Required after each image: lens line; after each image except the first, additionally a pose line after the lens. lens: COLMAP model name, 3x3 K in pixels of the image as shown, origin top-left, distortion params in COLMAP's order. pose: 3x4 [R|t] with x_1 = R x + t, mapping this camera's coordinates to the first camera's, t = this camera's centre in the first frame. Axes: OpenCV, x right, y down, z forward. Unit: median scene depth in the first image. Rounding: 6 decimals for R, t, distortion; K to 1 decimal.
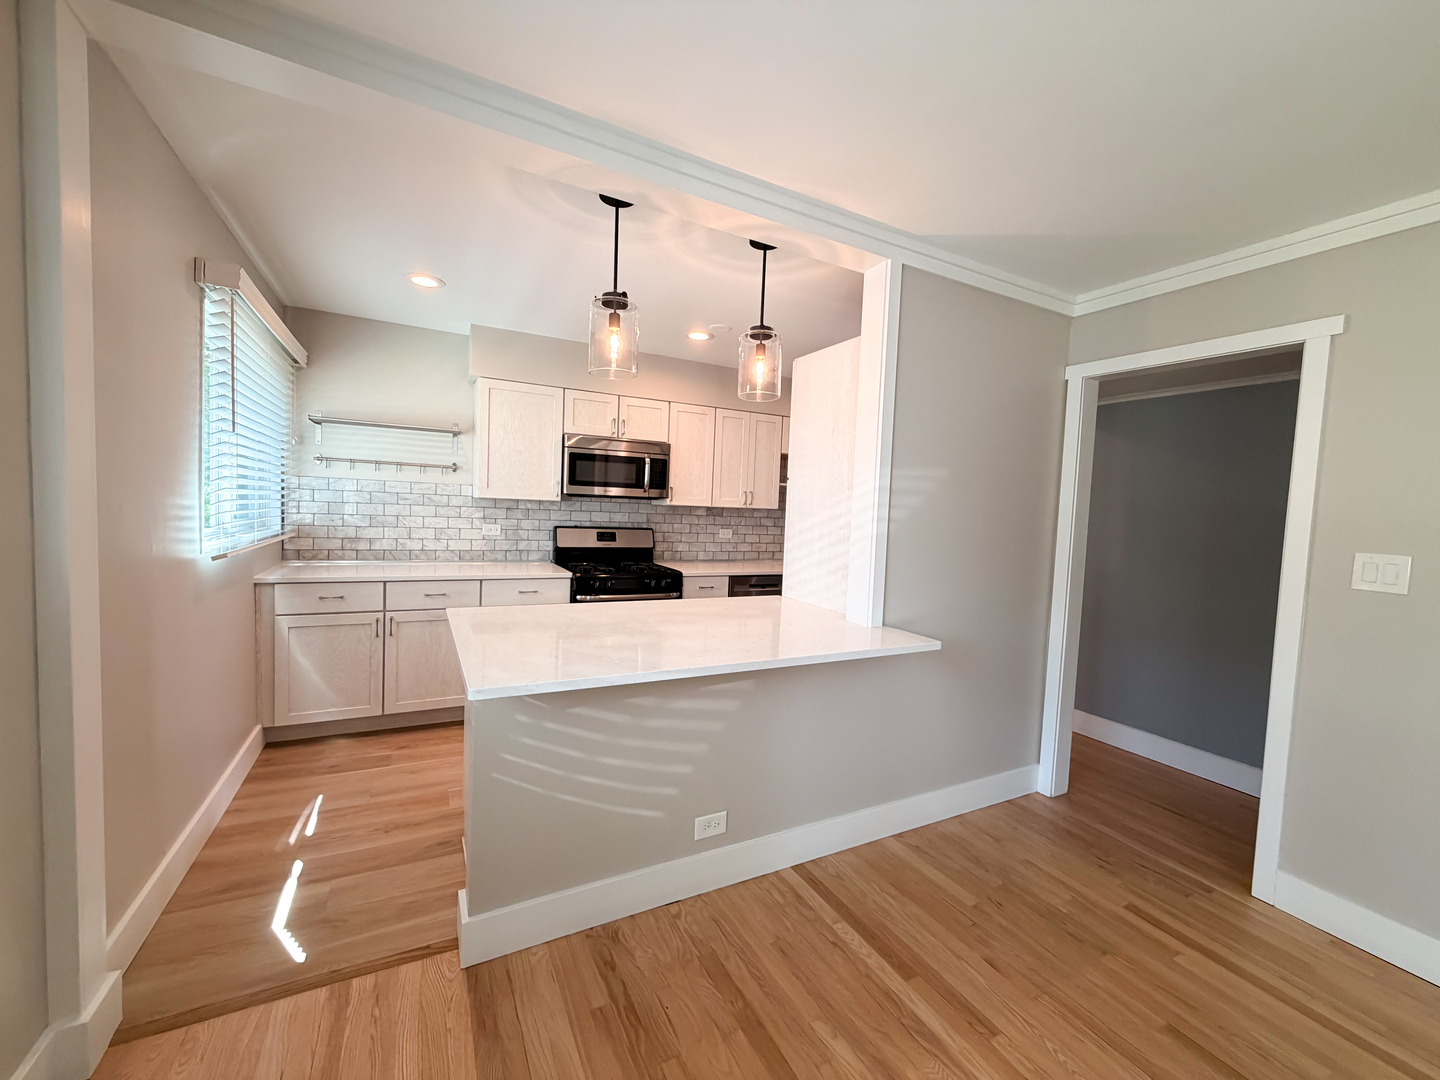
lens RADIAL K [[574.6, 0, 716.4], [0, 574.6, 536.4], [0, 0, 1]] dist [0.002635, 0.000422]
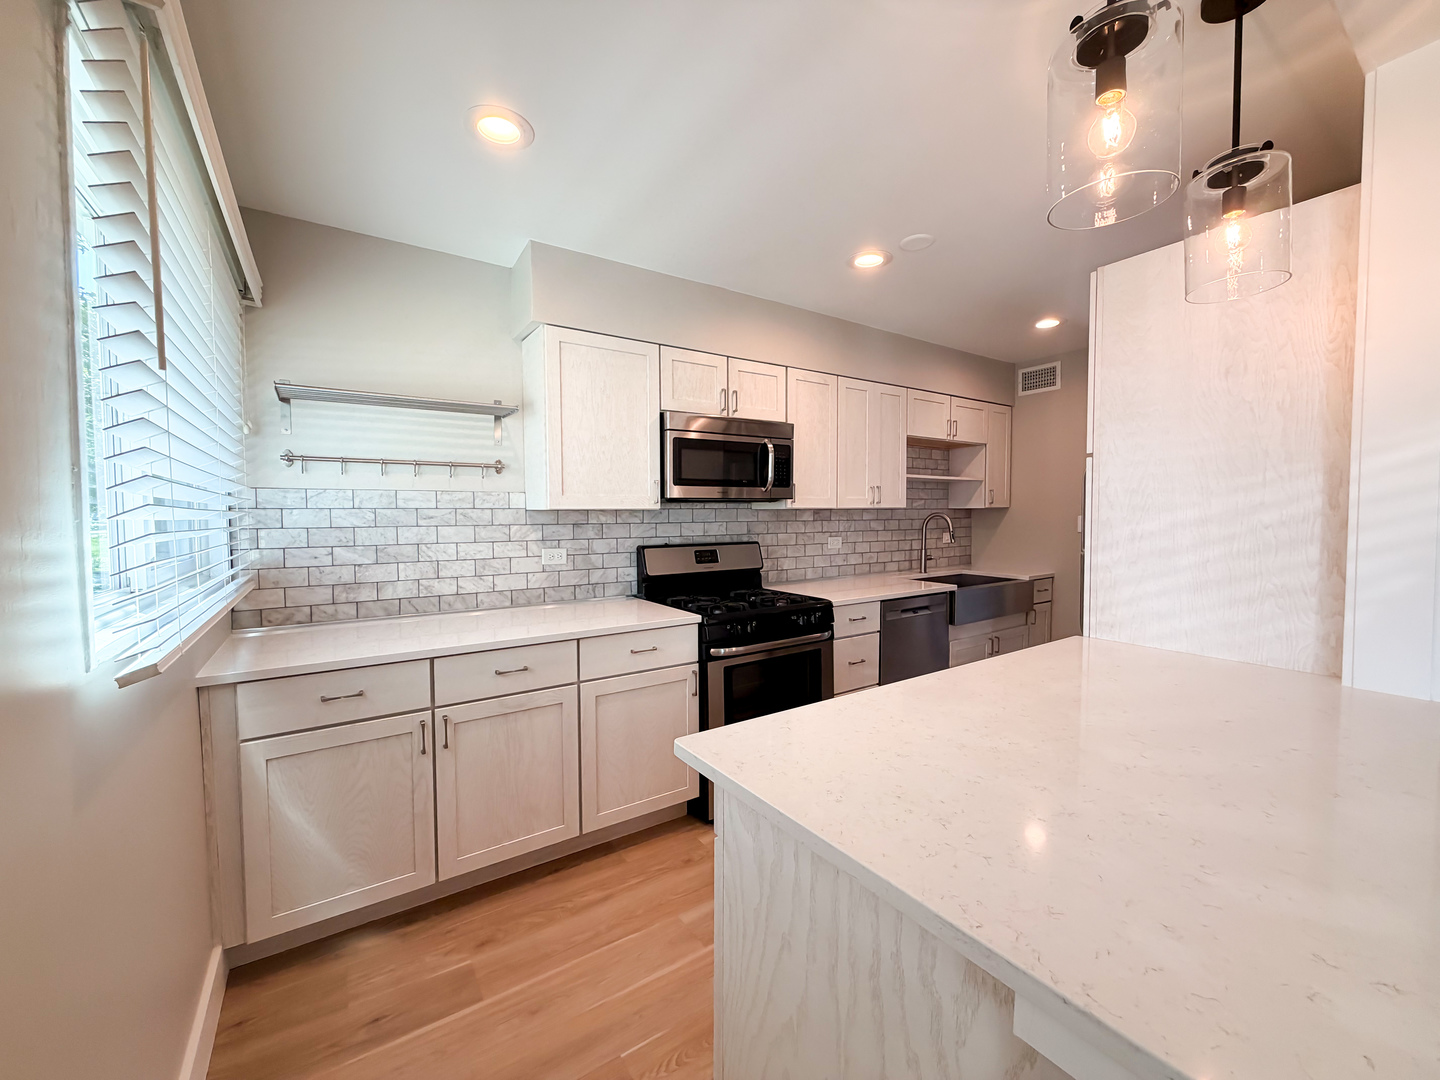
lens RADIAL K [[574.6, 0, 716.4], [0, 574.6, 536.4], [0, 0, 1]] dist [0.002635, 0.000422]
pose [[0.992558, -0.052868, 0.109698, -0.287299], [0.053893, 0.998526, -0.006398, -0.021931], [-0.109198, 0.012263, 0.993944, 0.317532]]
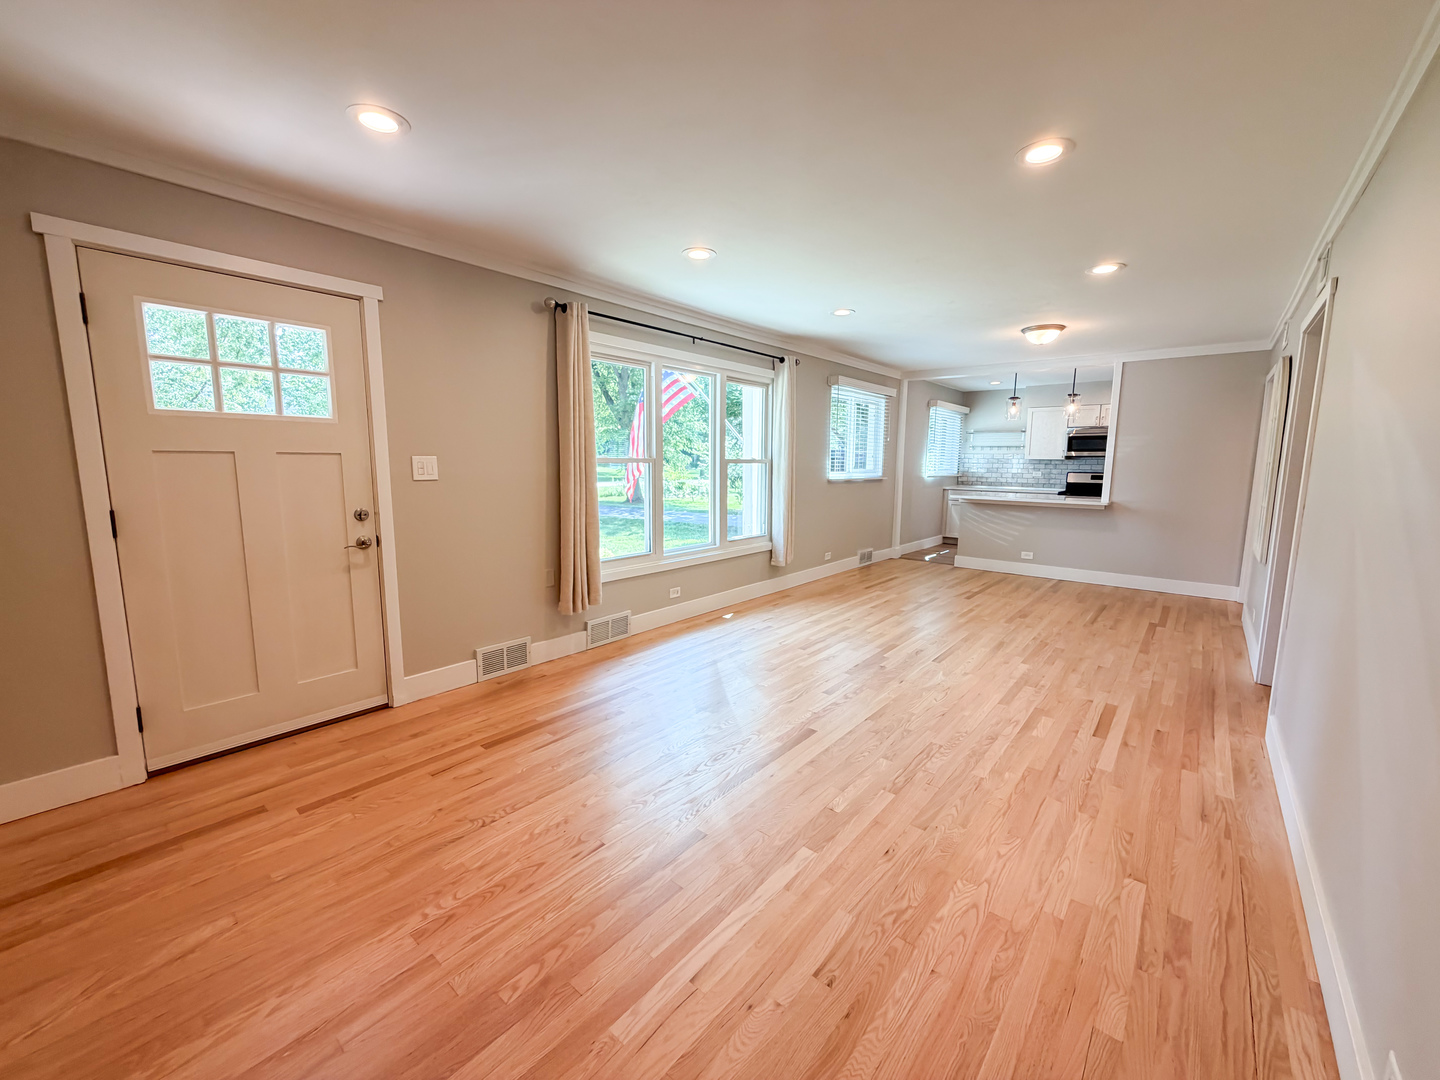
lens RADIAL K [[574.6, 0, 716.4], [0, 574.6, 536.4], [0, 0, 1]] dist [0.002635, 0.000422]
pose [[0.376442, 0.085981, -0.922442, 1.262306], [-0.039995, 0.996264, 0.076540, 0.113095], [0.925576, 0.008080, 0.378475, -1.022305]]
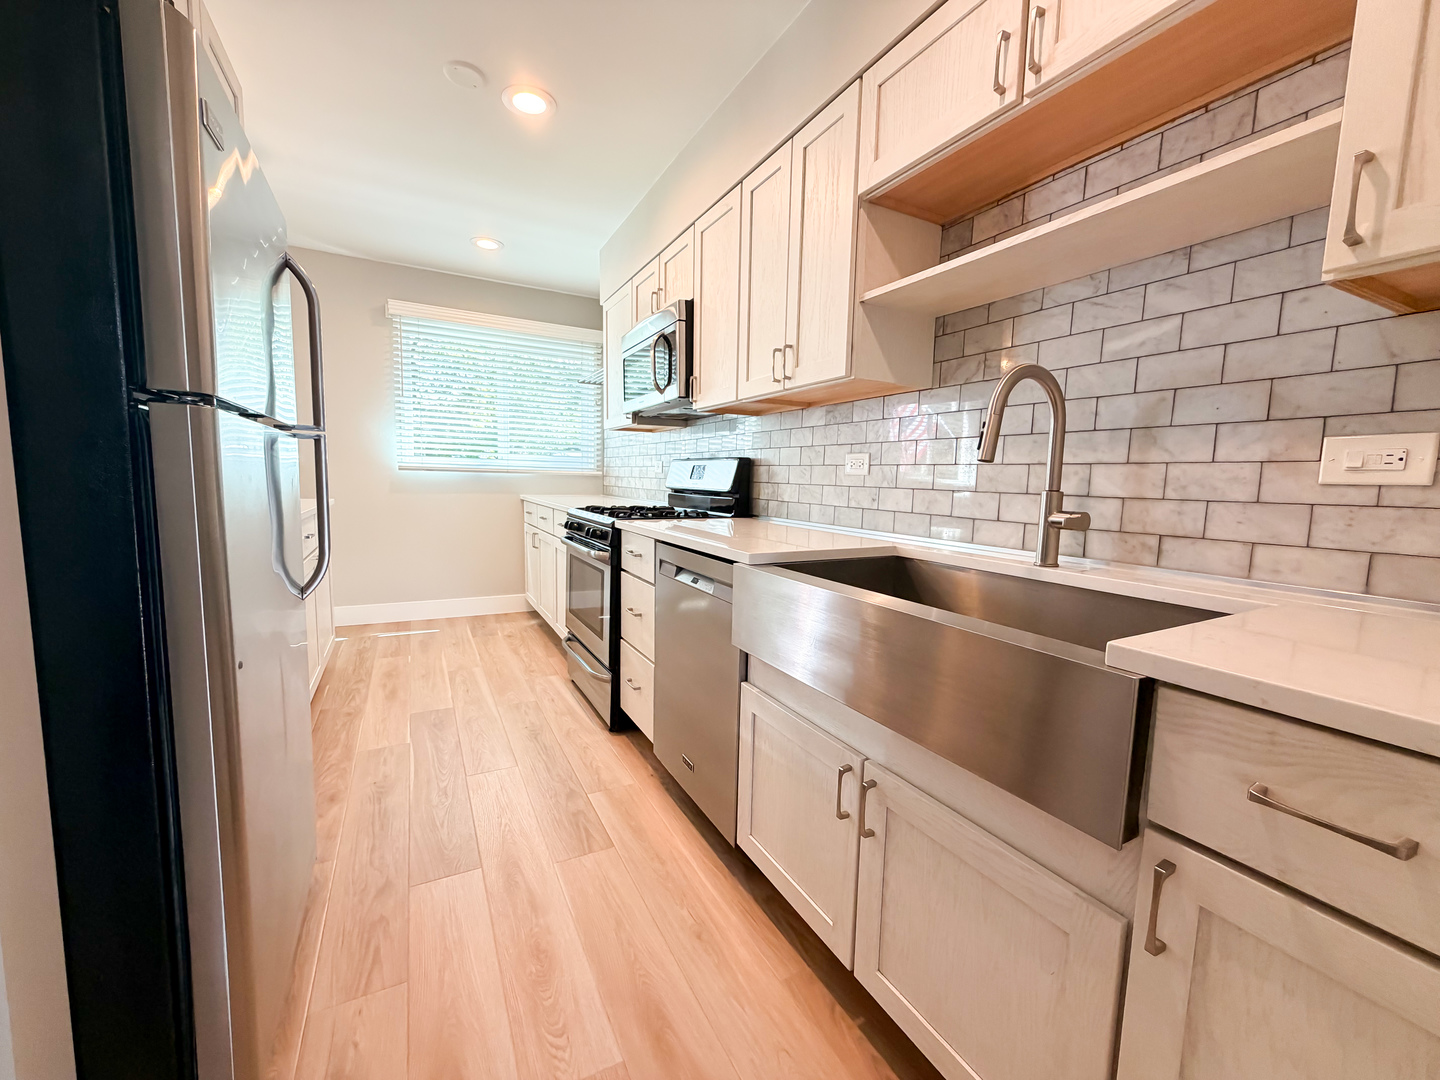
lens RADIAL K [[573.1, 0, 719.1], [0, 573.1, 540.3], [0, 0, 1]] dist [-0.000113, 0.000175]
pose [[0.014136, 0.066323, -0.997698, 0.544849], [-0.076830, 0.994920, 0.065050, 0.038260], [0.996944, 0.075734, 0.019160, 1.140850]]
